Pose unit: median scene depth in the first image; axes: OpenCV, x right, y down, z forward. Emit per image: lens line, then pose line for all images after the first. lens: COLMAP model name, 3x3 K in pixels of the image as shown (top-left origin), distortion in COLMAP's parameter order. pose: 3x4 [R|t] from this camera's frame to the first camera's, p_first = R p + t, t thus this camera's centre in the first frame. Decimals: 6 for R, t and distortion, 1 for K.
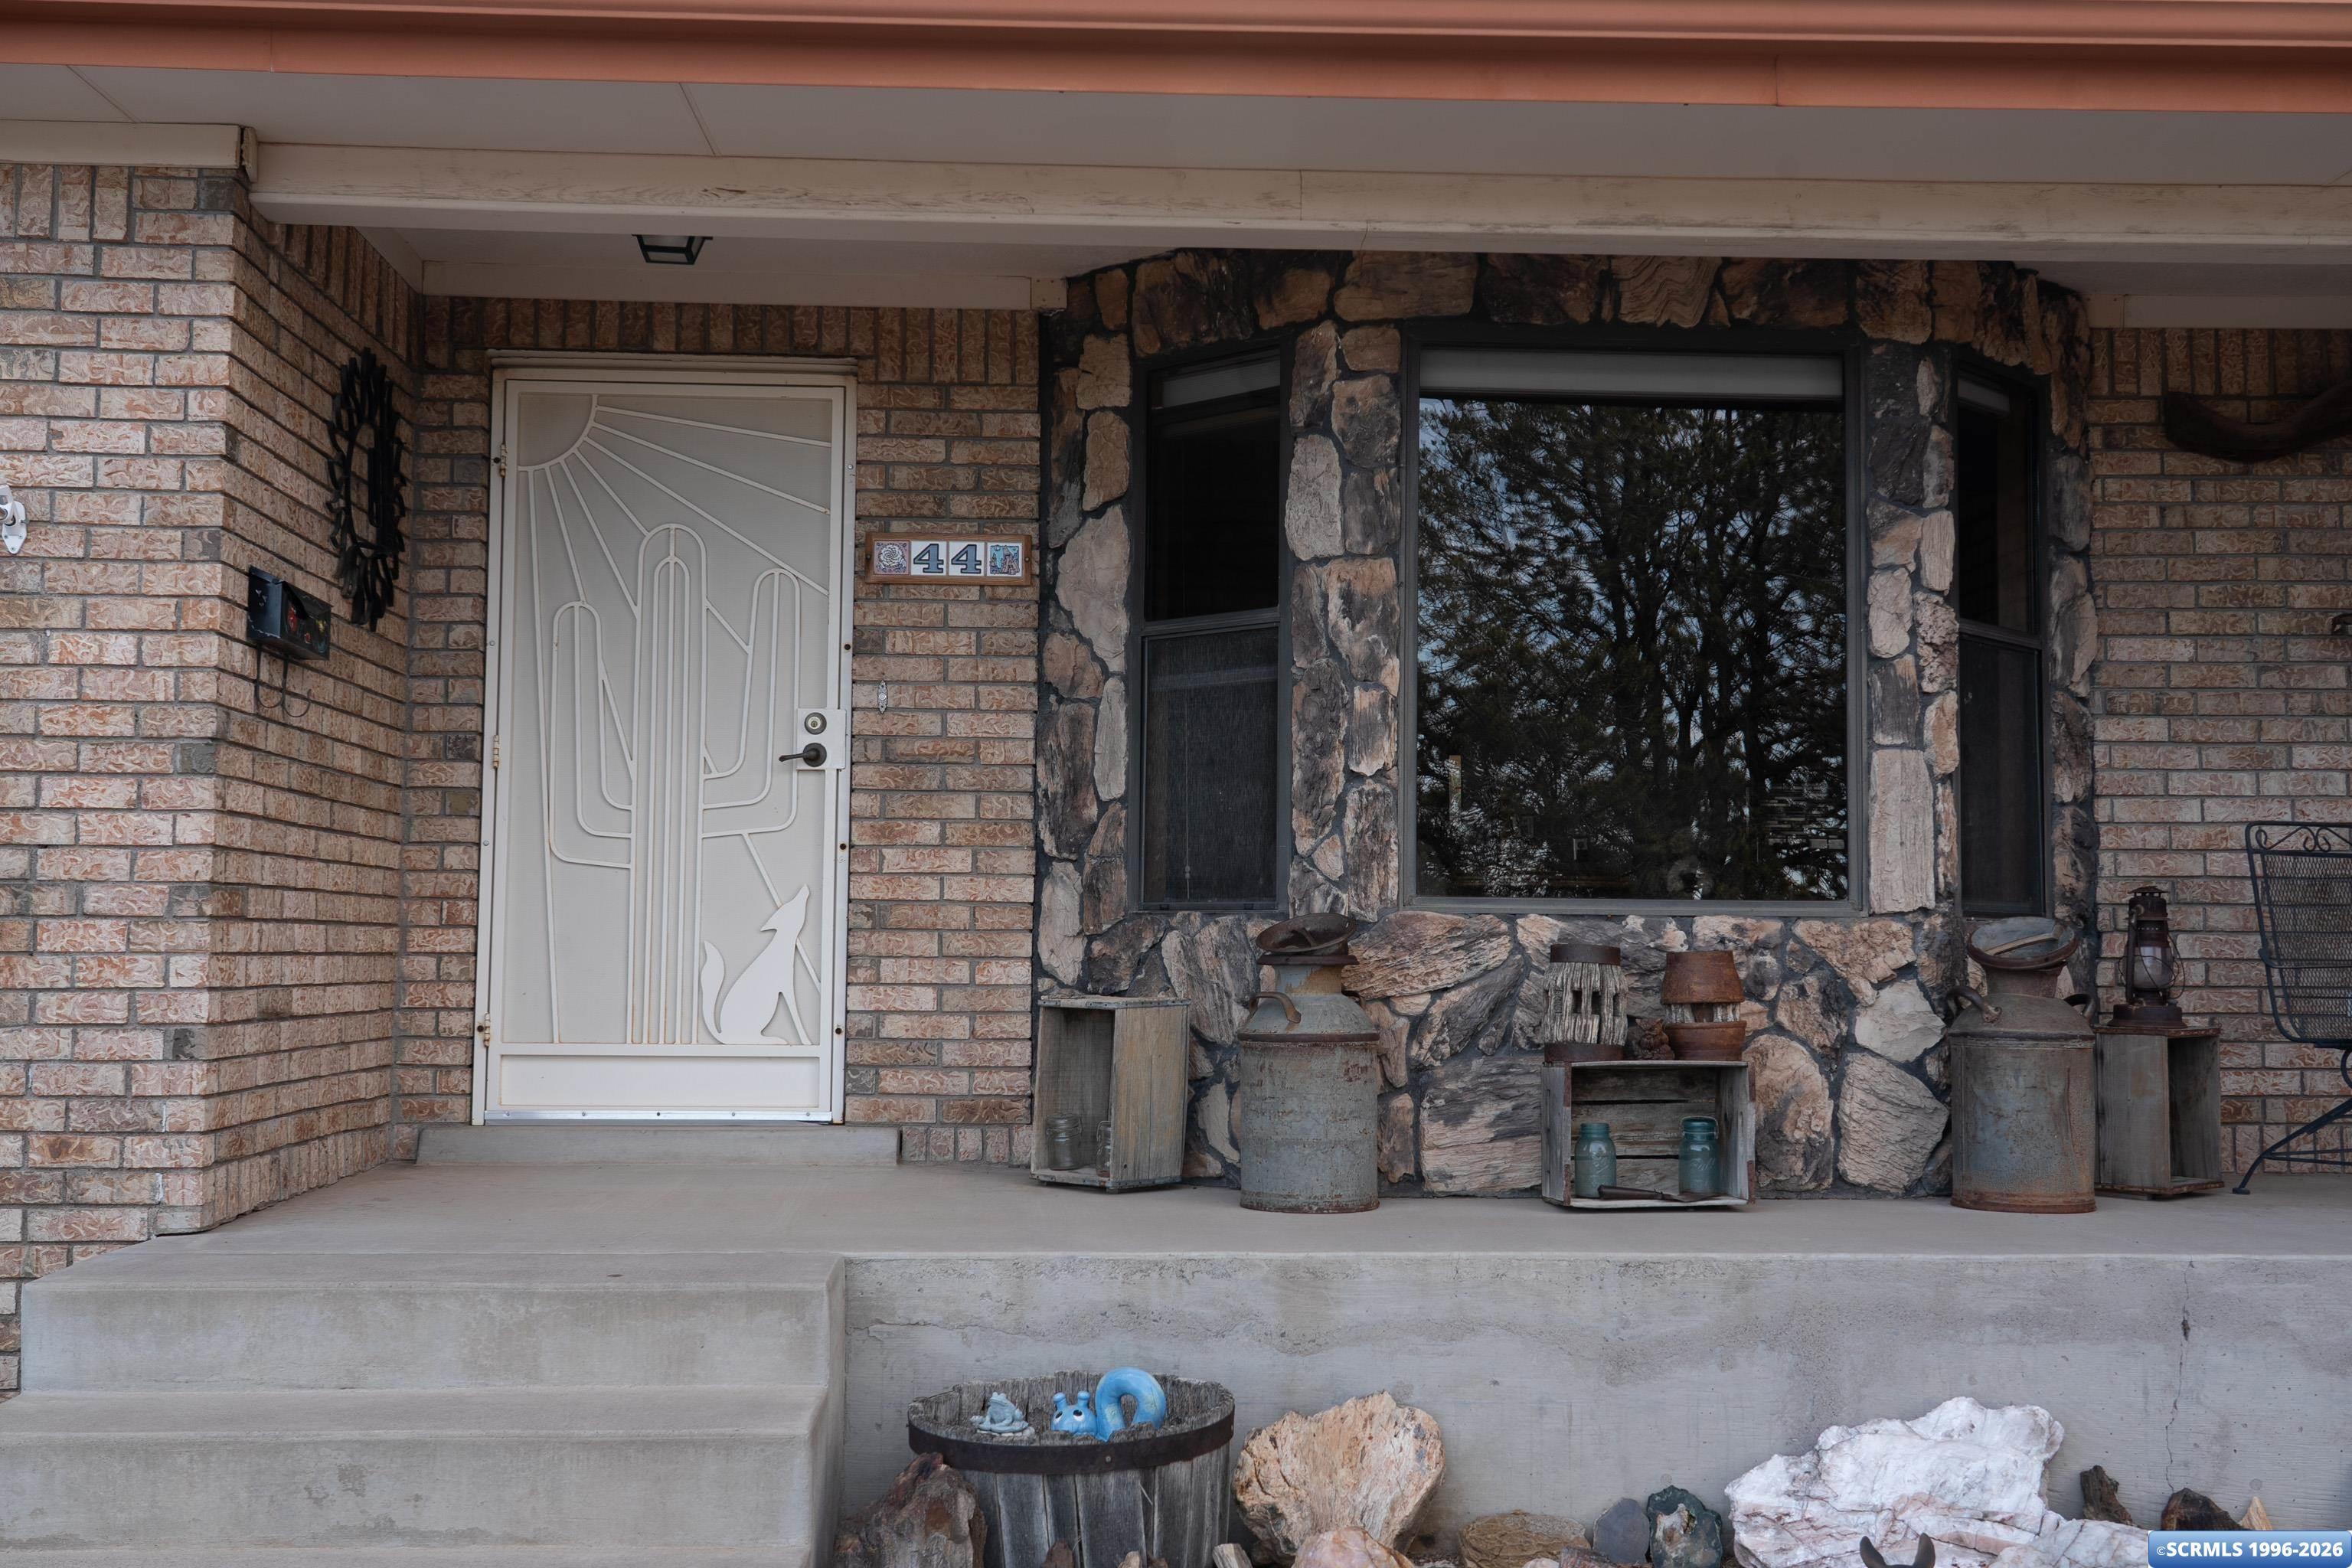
lens RADIAL K [[2580.8, 0, 1179.5], [0, 2580.8, 799.9], [0, 0, 1]] dist [0.064657, 0.000000]
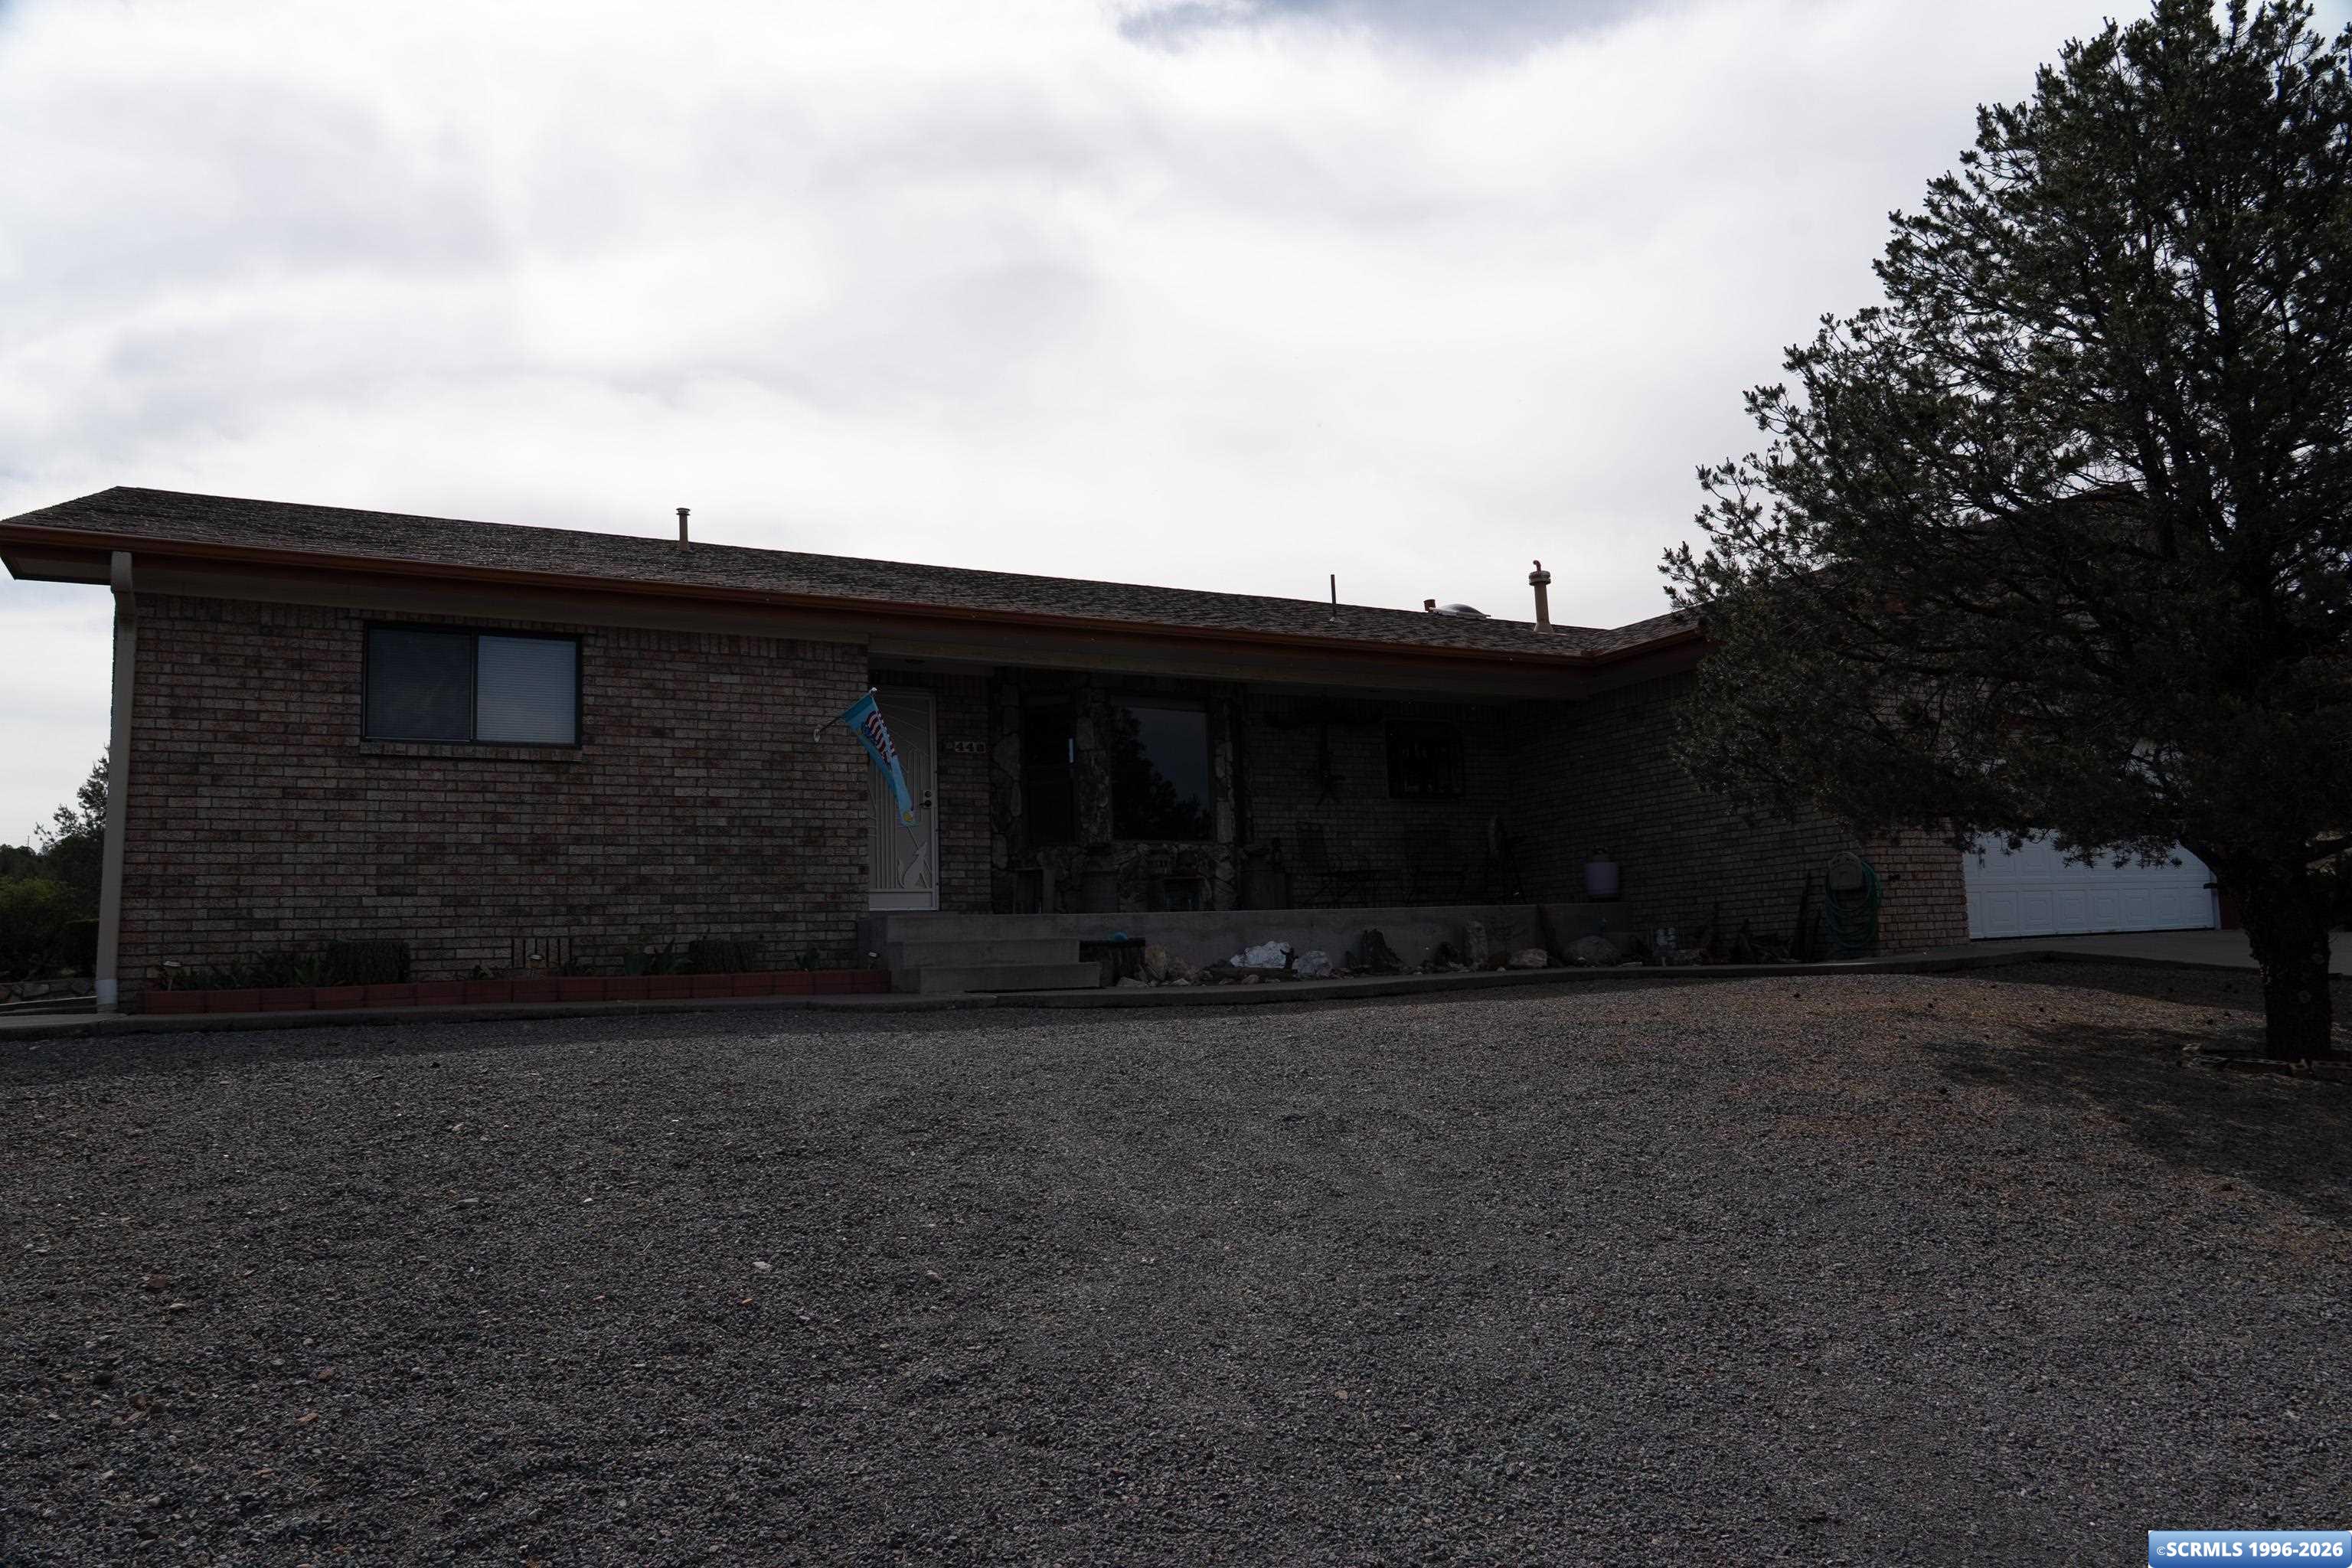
lens RADIAL K [[1600.8, 0, 1175.0], [0, 1600.8, 777.4], [0, 0, 1]] dist [0.002279, -0.004023]
pose [[0.889370, 0.015698, 0.456918, -0.899584], [0.017370, 0.997529, -0.068080, 0.107550], [-0.456857, 0.068485, 0.886900, -1.126286]]
